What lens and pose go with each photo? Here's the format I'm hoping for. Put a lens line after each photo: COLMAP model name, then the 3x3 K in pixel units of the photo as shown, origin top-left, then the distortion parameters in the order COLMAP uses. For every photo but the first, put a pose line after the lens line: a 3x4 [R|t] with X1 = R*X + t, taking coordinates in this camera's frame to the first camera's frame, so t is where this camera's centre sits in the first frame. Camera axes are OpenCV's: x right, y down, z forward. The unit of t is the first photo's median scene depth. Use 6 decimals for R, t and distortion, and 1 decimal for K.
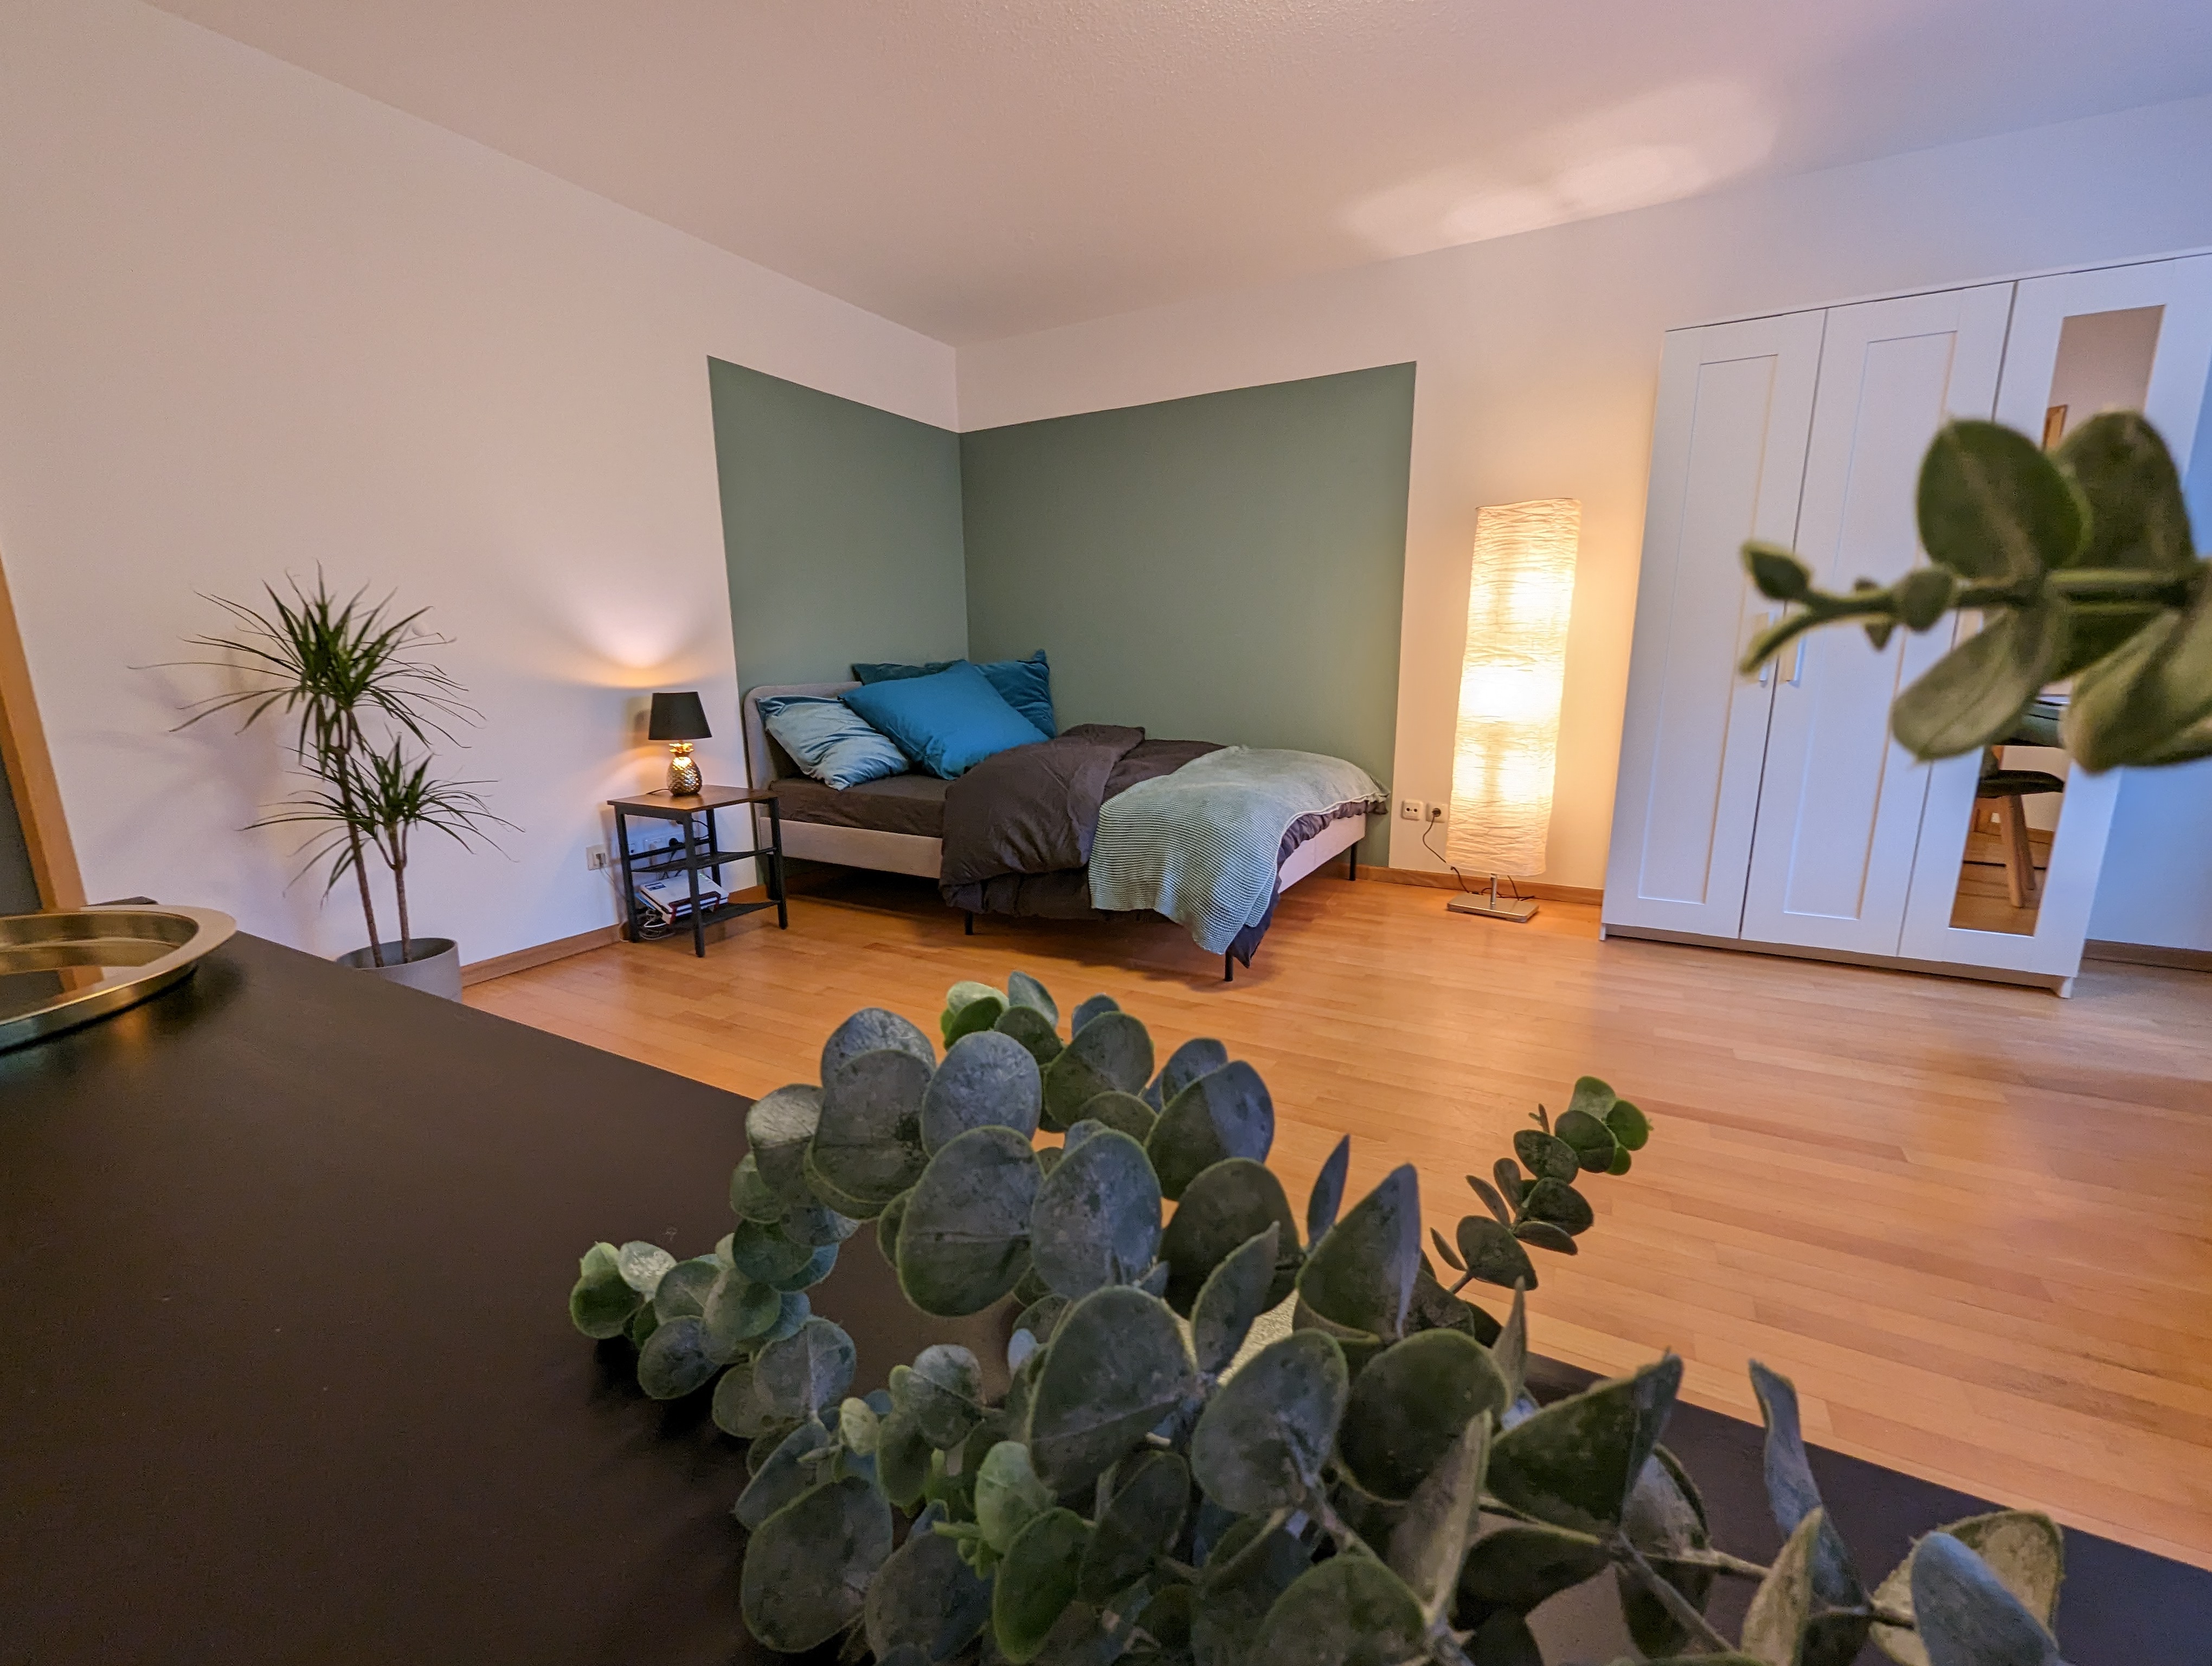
lens RADIAL K [[899.8, 0, 1124.2], [0, 899.8, 834.0], [0, 0, 1]] dist [-0.033005, 0.000118]
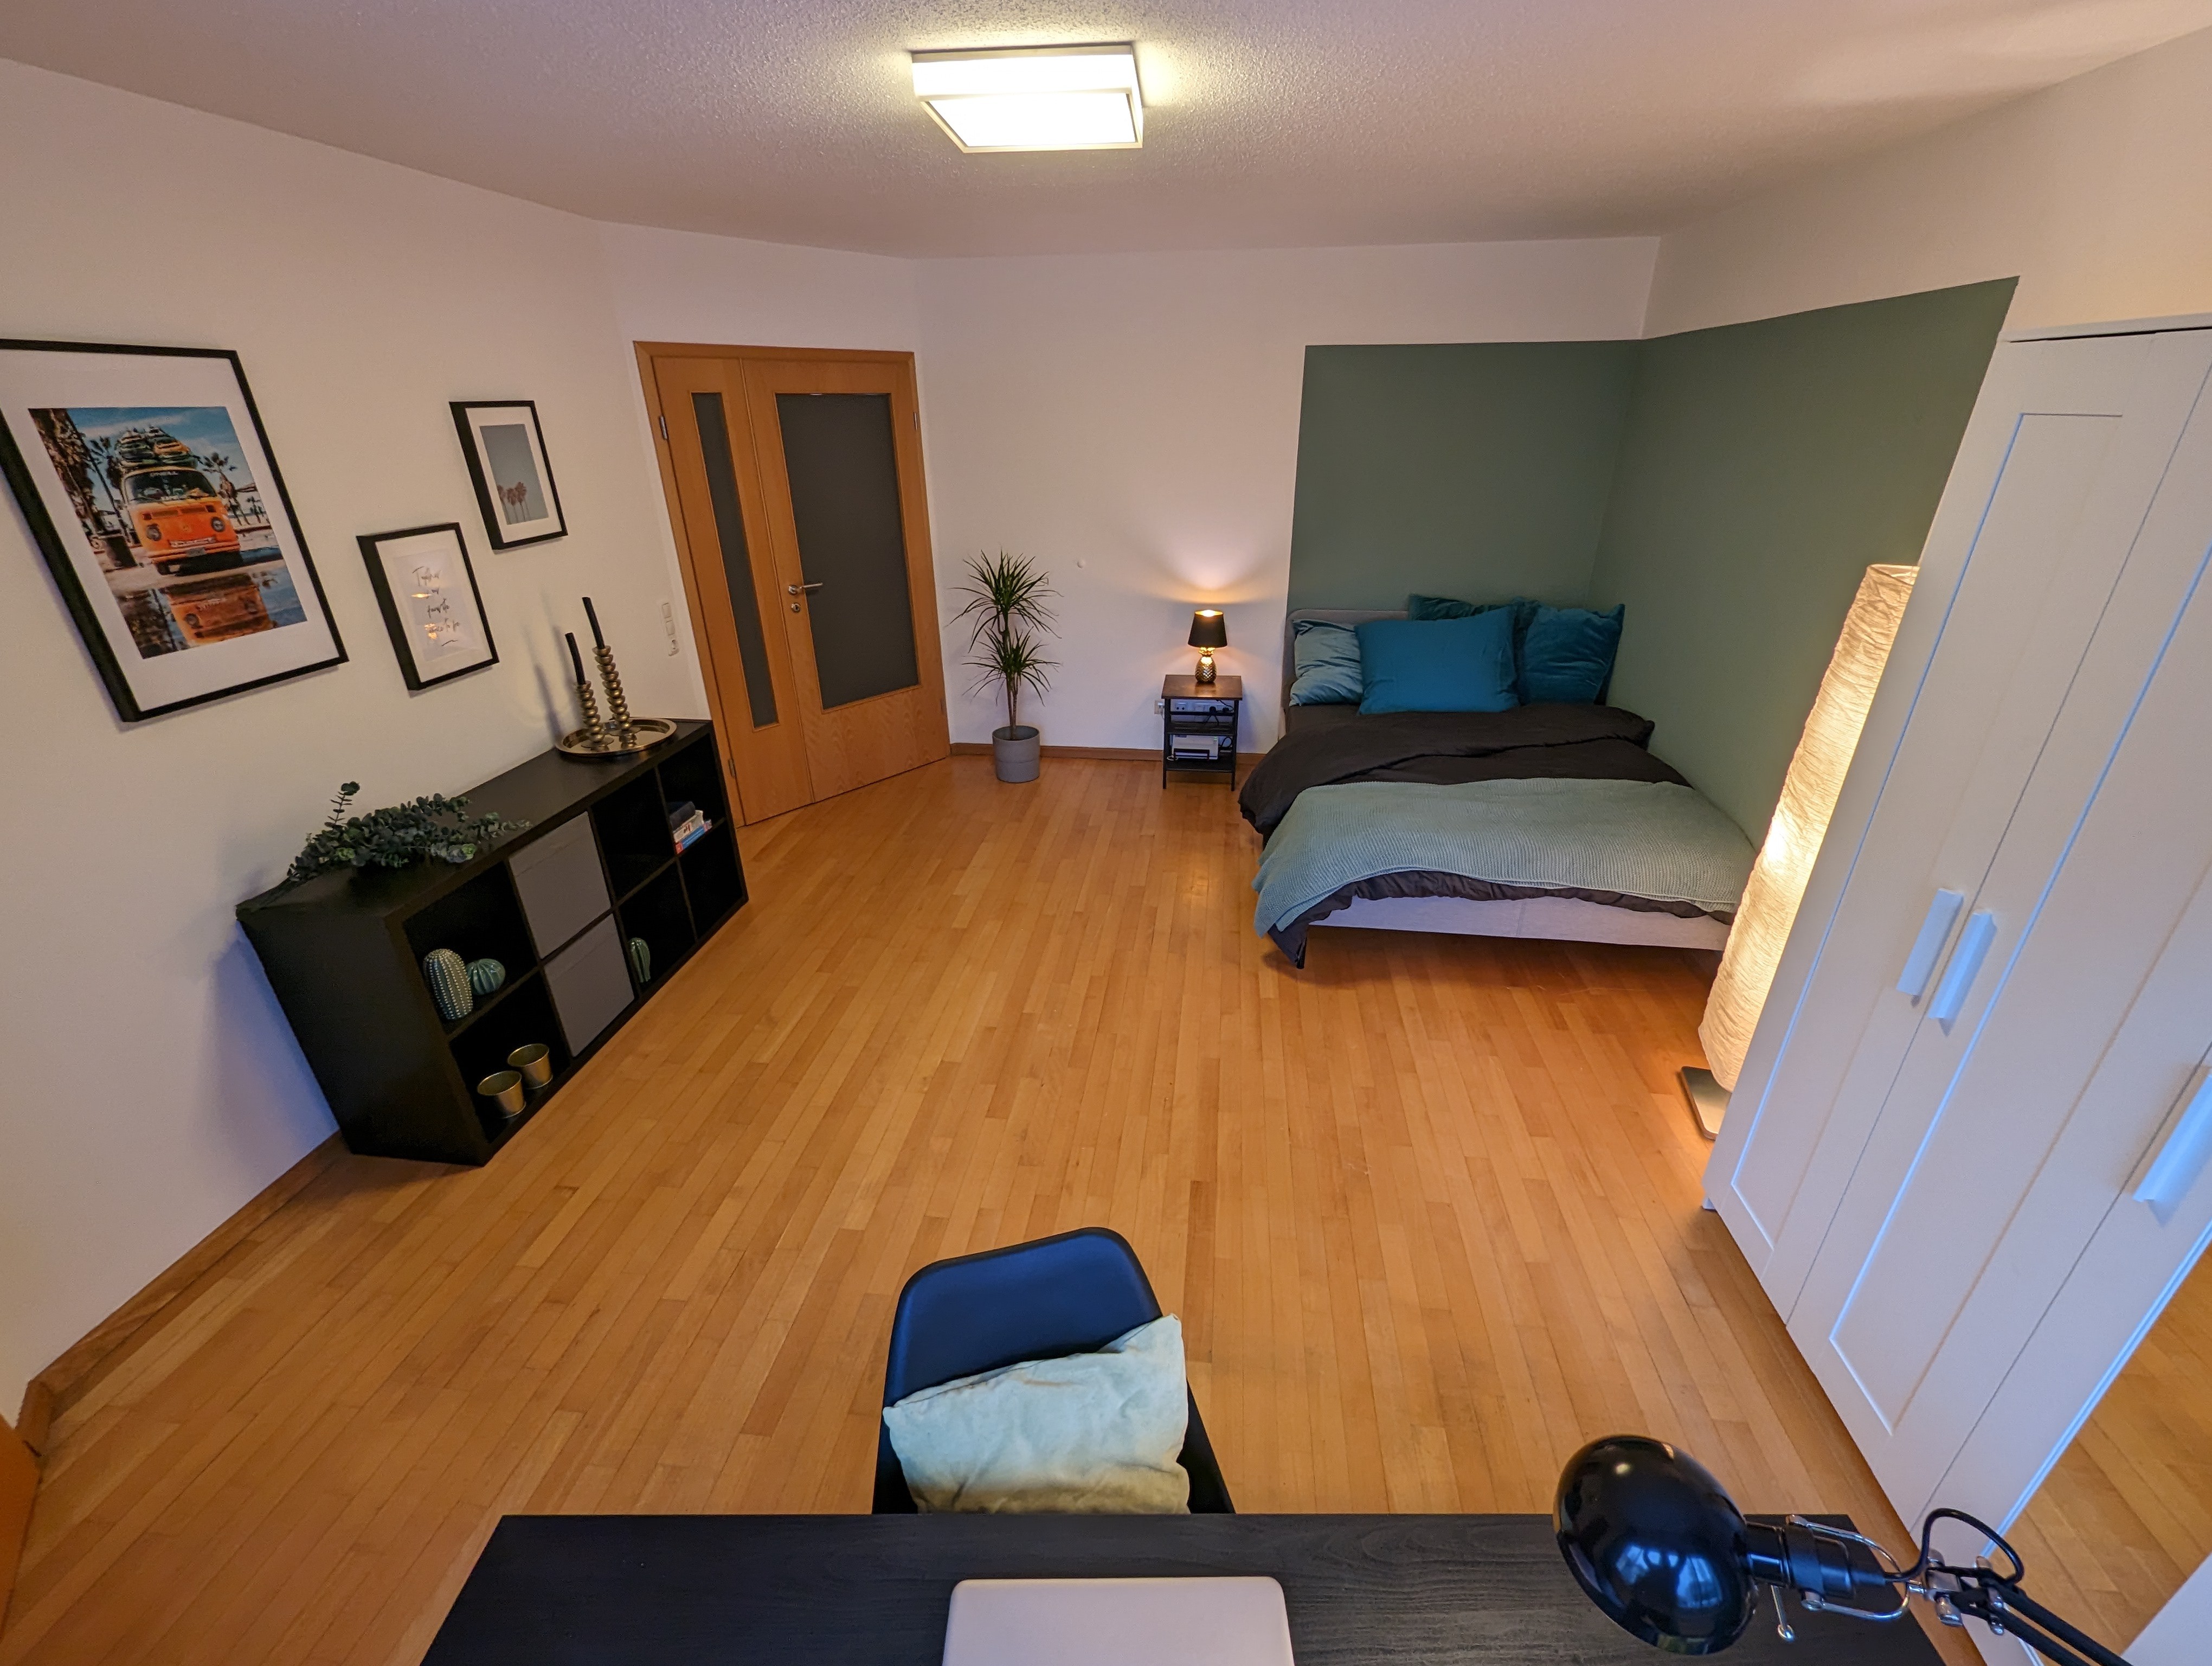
lens RADIAL K [[899.8, 0, 1124.2], [0, 899.8, 834.0], [0, 0, 1]] dist [-0.033005, 0.000118]
pose [[0.375660, 0.399889, -0.836044, 0.827308], [-0.179572, 0.916428, 0.357650, -0.329333], [0.909194, 0.015775, 0.416074, 0.260685]]
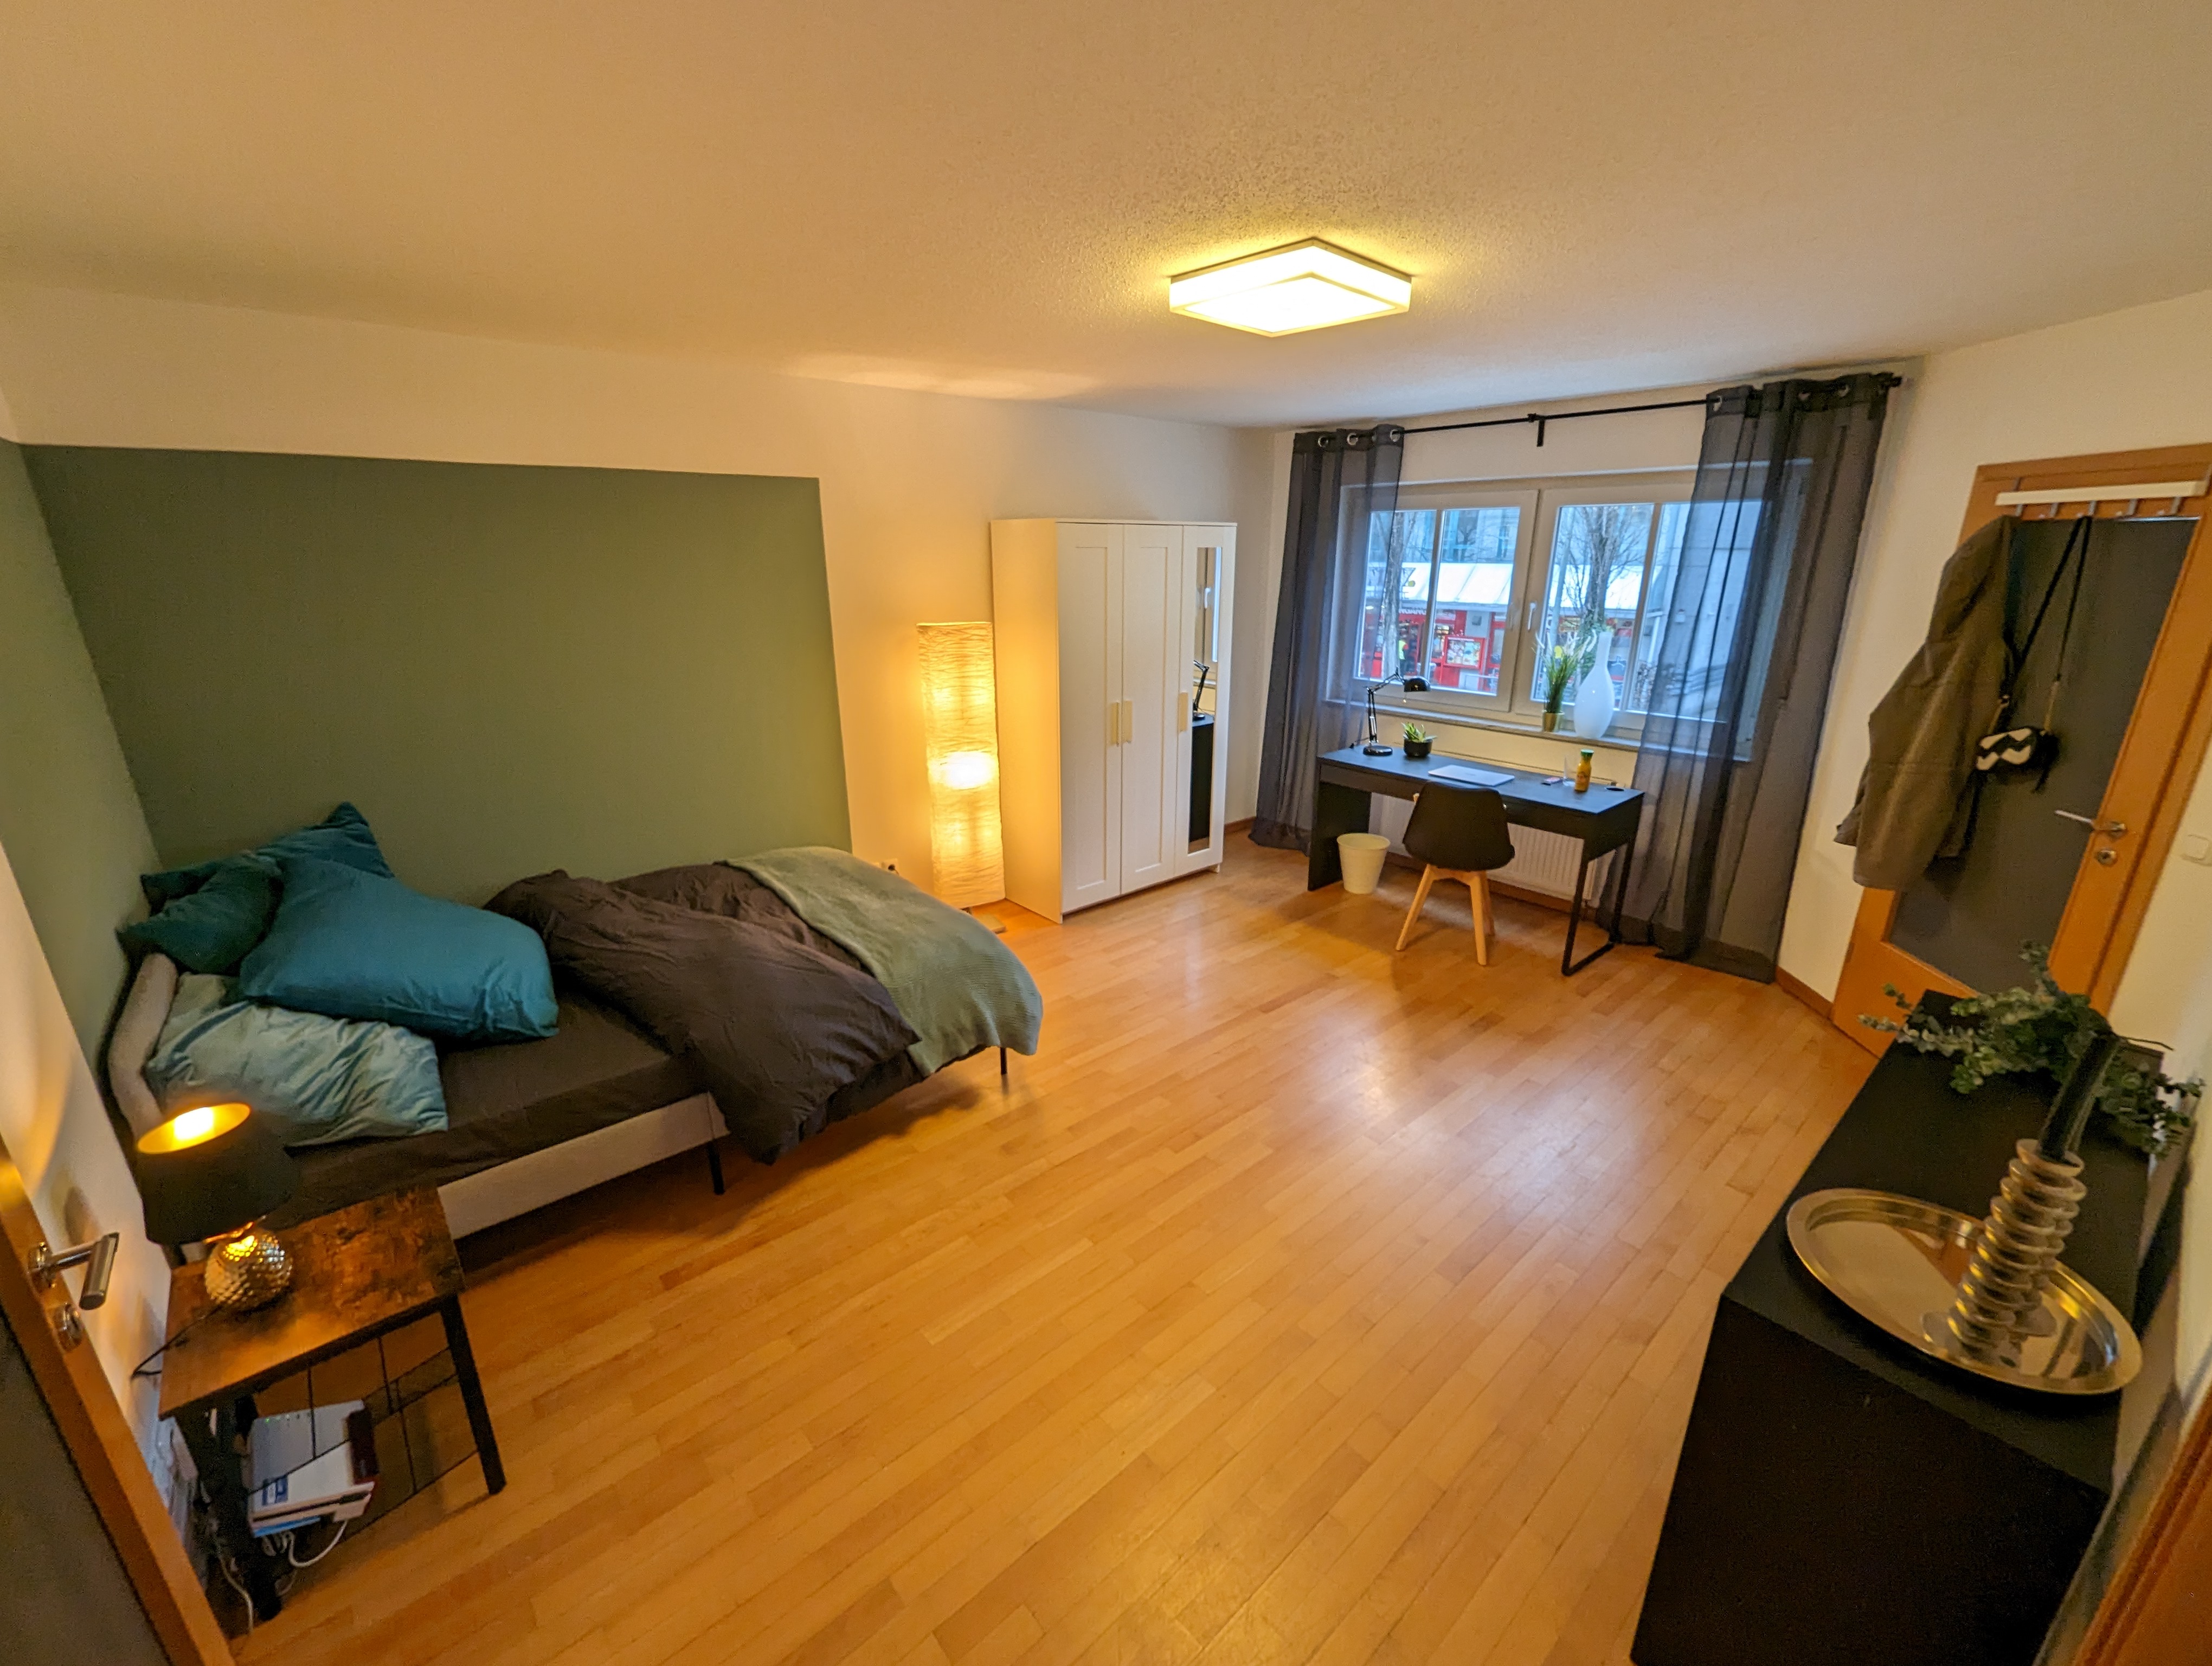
lens RADIAL K [[899.8, 0, 1124.2], [0, 899.8, 834.0], [0, 0, 1]] dist [-0.033005, 0.000118]
pose [[0.310666, -0.269443, 0.911530, -0.727363], [0.171197, 0.959160, 0.225175, -0.329245], [-0.934975, 0.086097, 0.344106, 0.359844]]
